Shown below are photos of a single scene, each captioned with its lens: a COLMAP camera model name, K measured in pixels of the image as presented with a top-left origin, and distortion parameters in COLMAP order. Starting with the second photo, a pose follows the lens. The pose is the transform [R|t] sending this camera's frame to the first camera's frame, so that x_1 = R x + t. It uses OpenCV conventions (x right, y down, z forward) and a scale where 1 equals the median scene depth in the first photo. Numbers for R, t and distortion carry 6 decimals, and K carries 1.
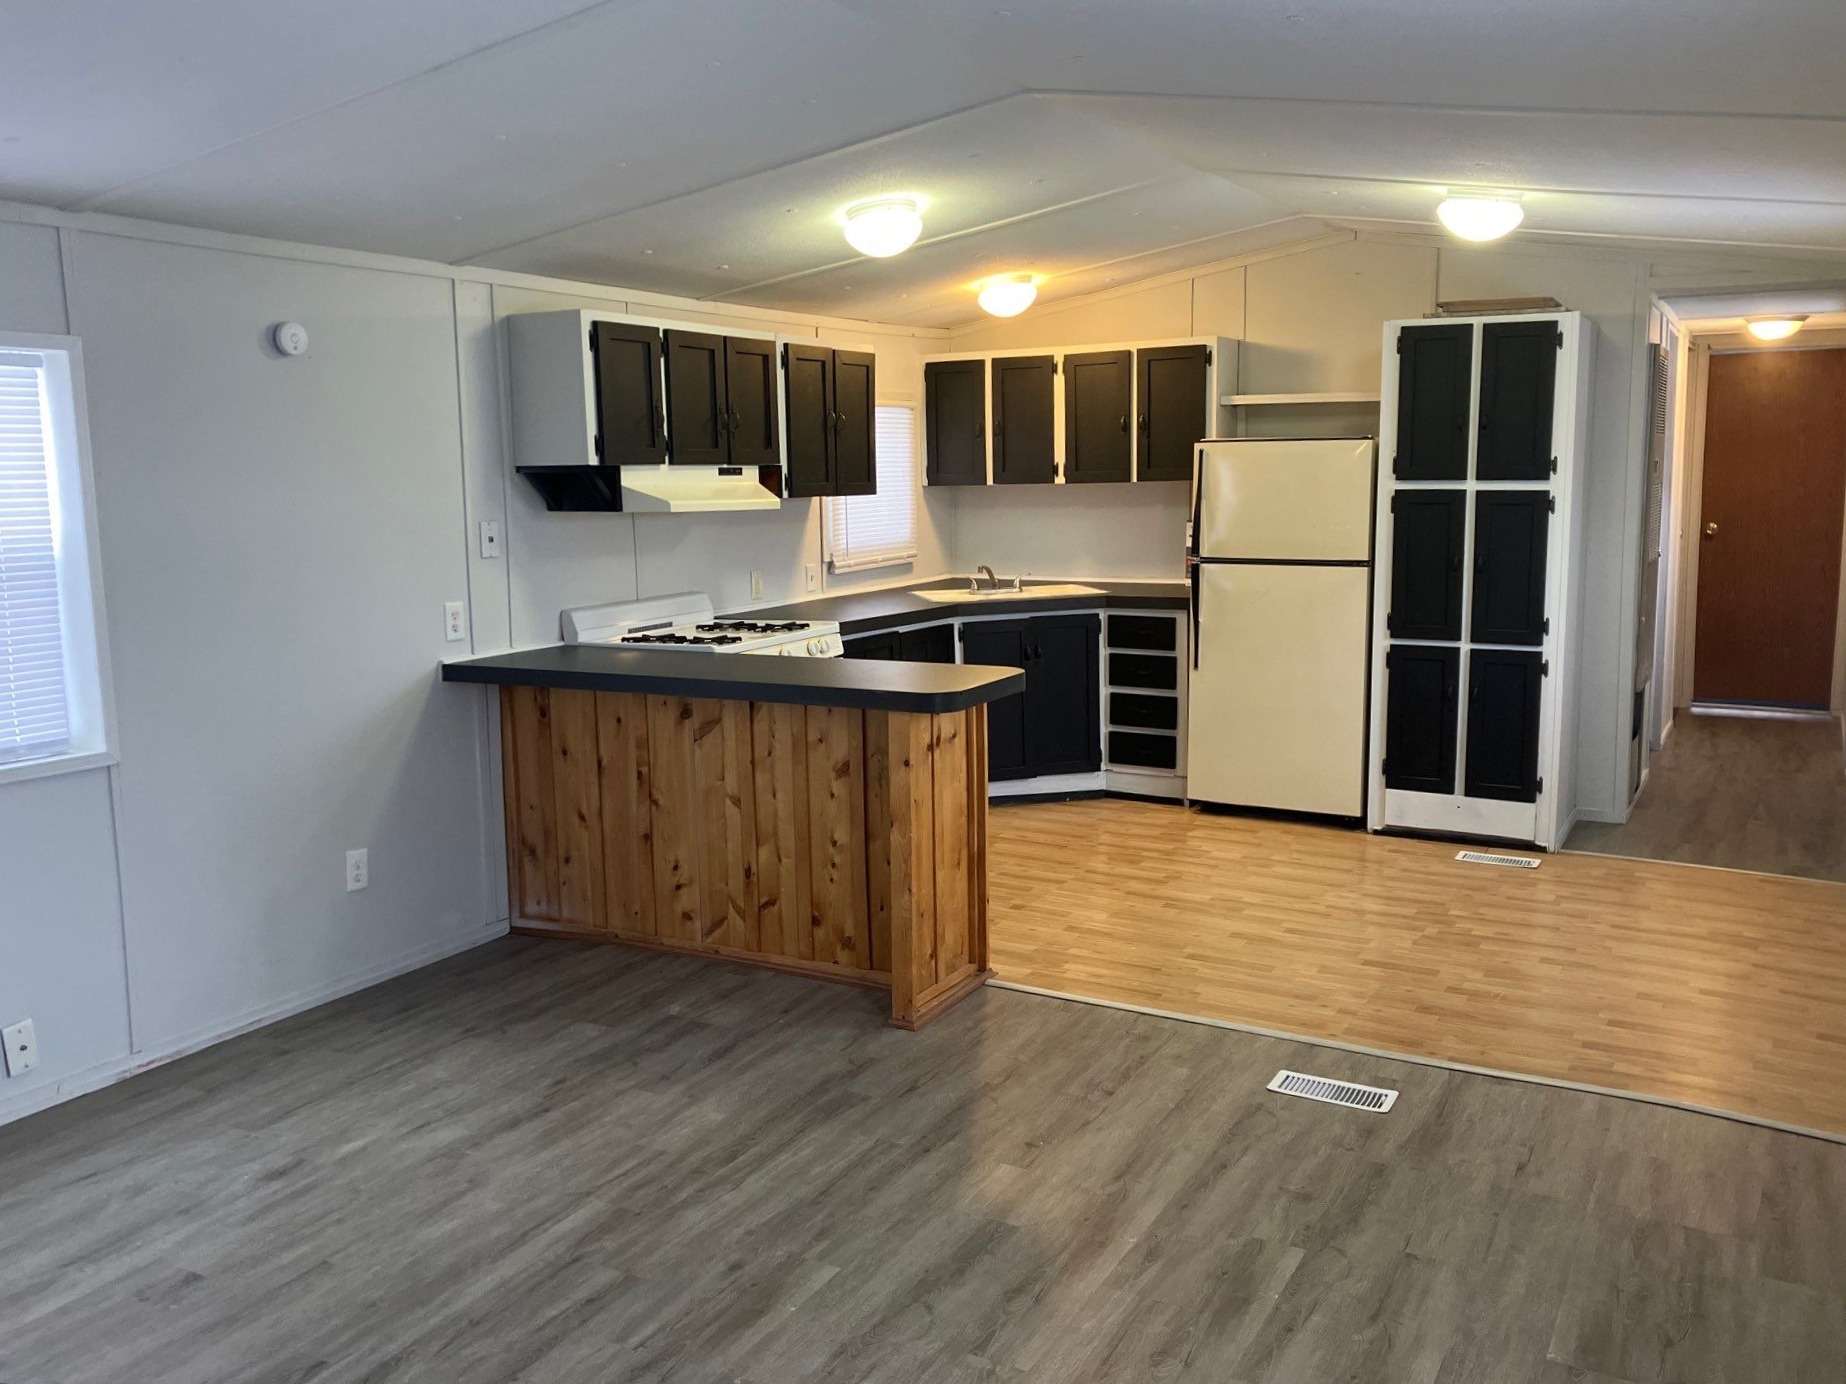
lens RADIAL K [[1523.0, 0, 929.2], [0, 1523.0, 680.3], [0, 0, 1]] dist [0.040227, 0.005374]
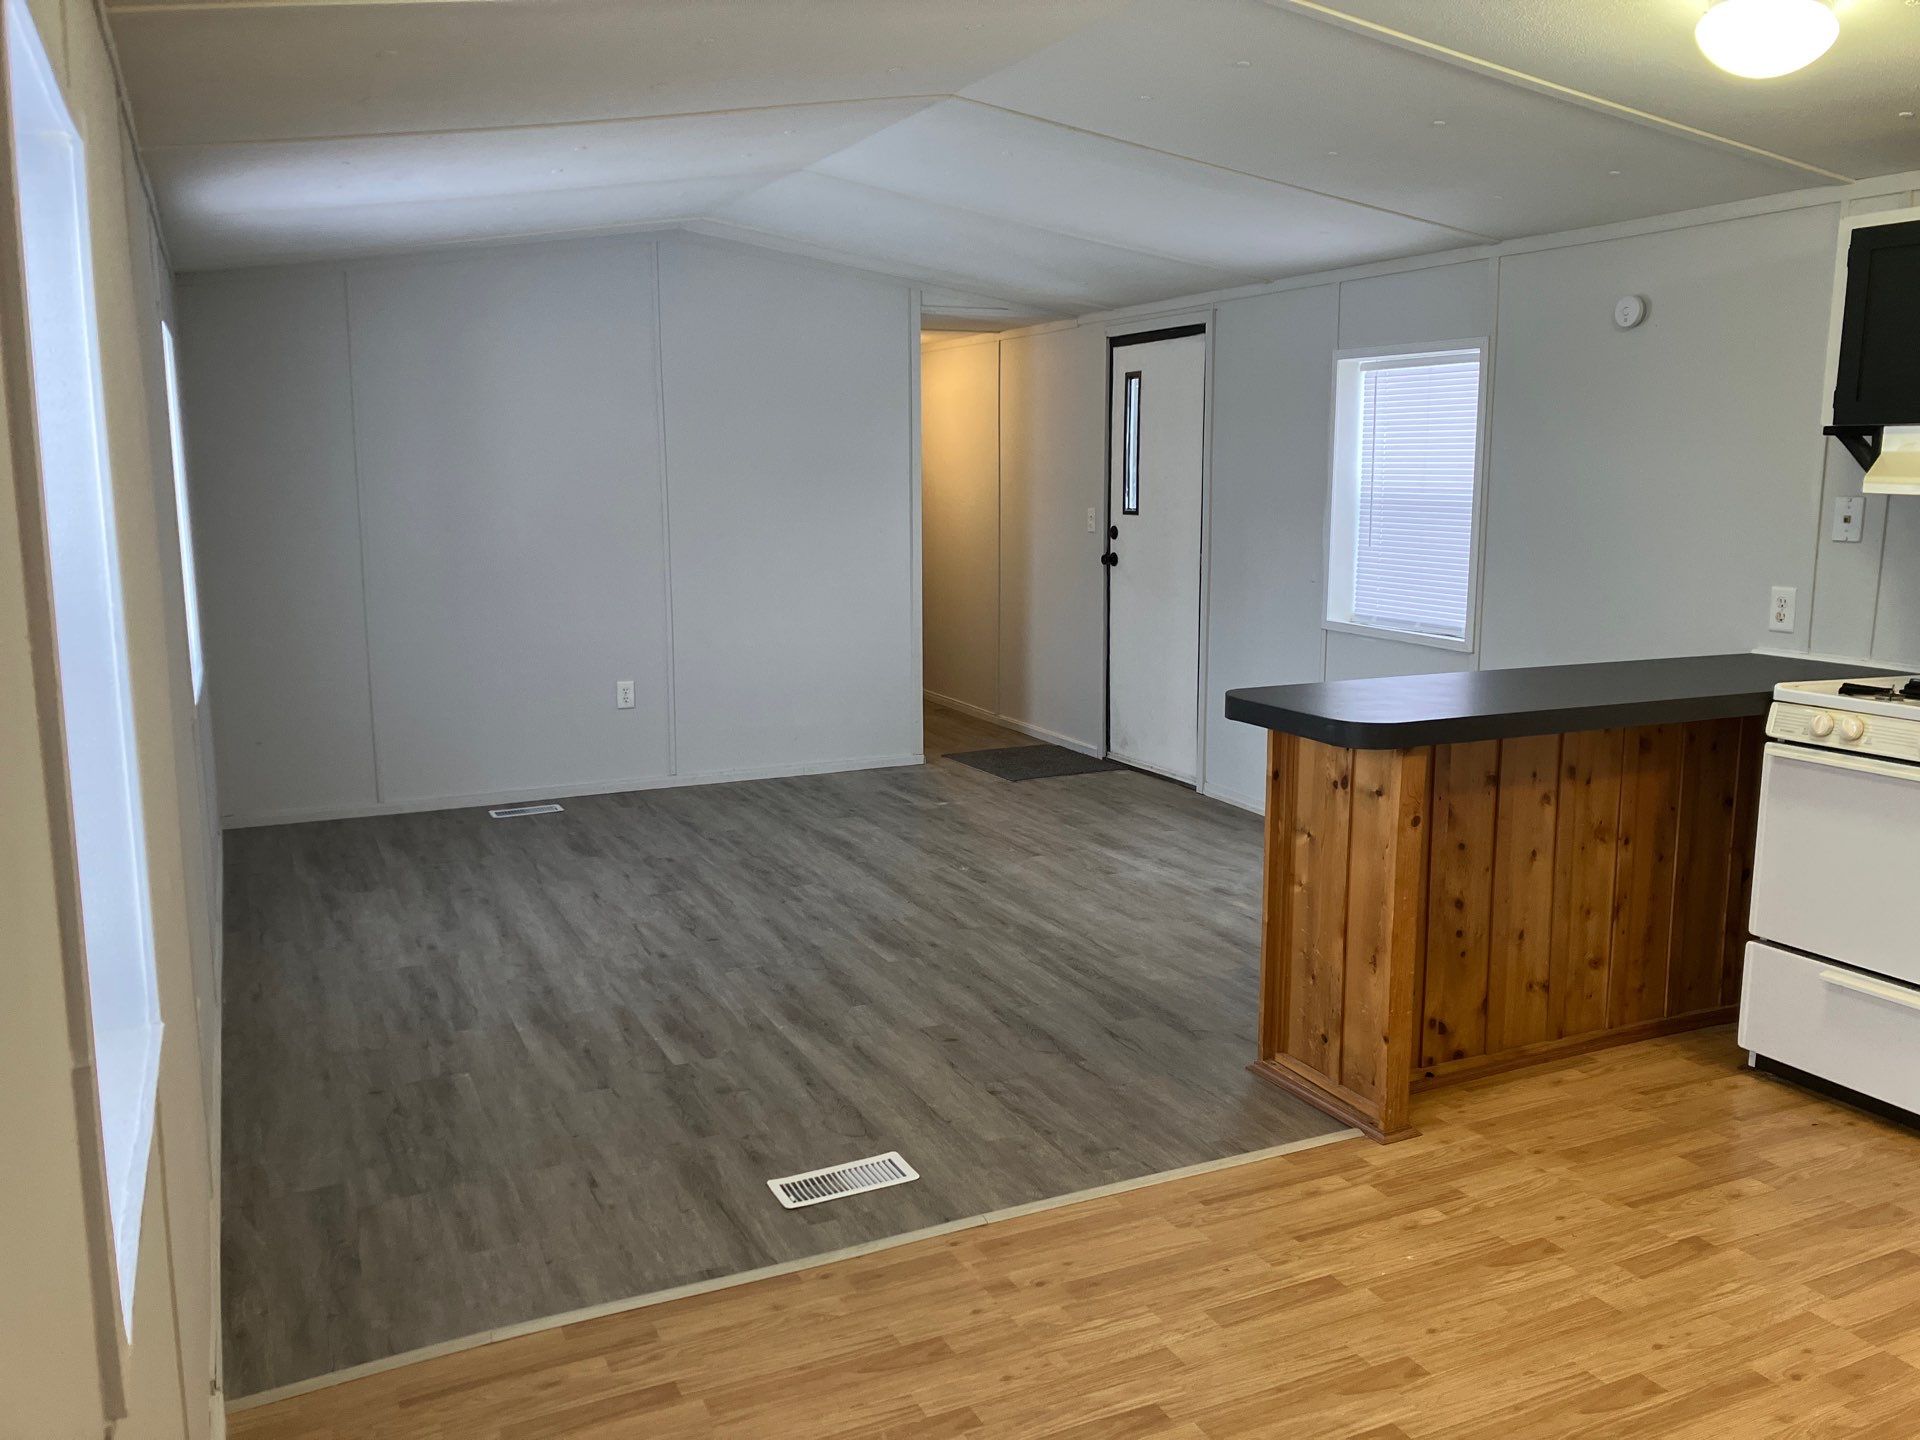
lens RADIAL K [[1579.7, 0, 1016.2], [0, 1579.7, 720.8], [0, 0, 1]] dist [0.121810, -0.172659]
pose [[-0.562298, 0.149809, -0.813252, 0.577022], [-0.109542, 0.961292, 0.252819, -0.135916], [0.819647, 0.231245, -0.524122, 0.962263]]
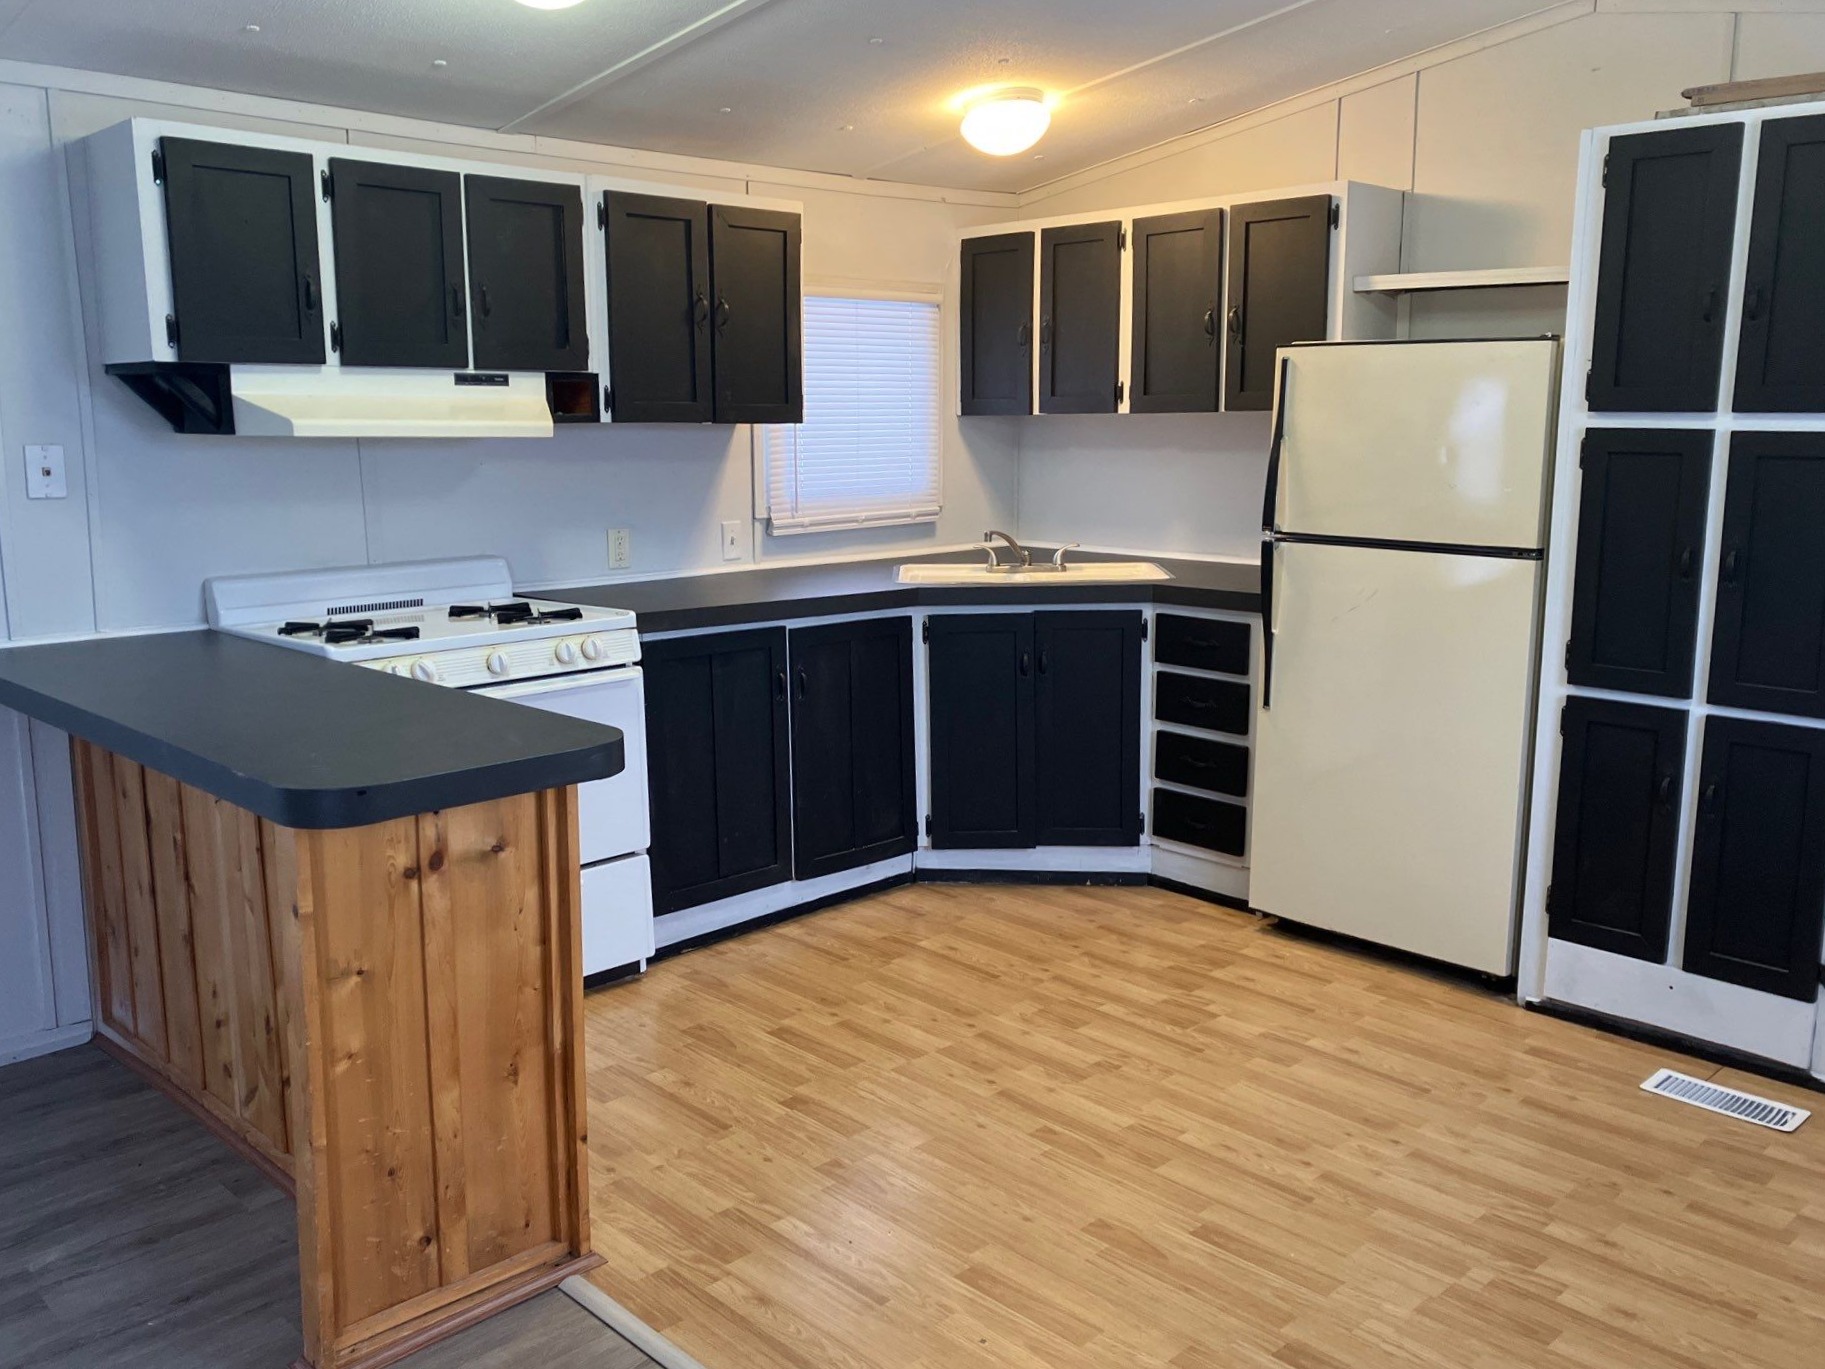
lens RADIAL K [[1546.5, 0, 905.4], [0, 1546.5, 680.1], [0, 0, 1]] dist [0.001476, 0.013603]
pose [[0.958284, 0.062889, -0.278813, 0.237467], [-0.053613, 0.997729, 0.040777, -0.041998], [0.280744, -0.024128, 0.959479, 0.386443]]
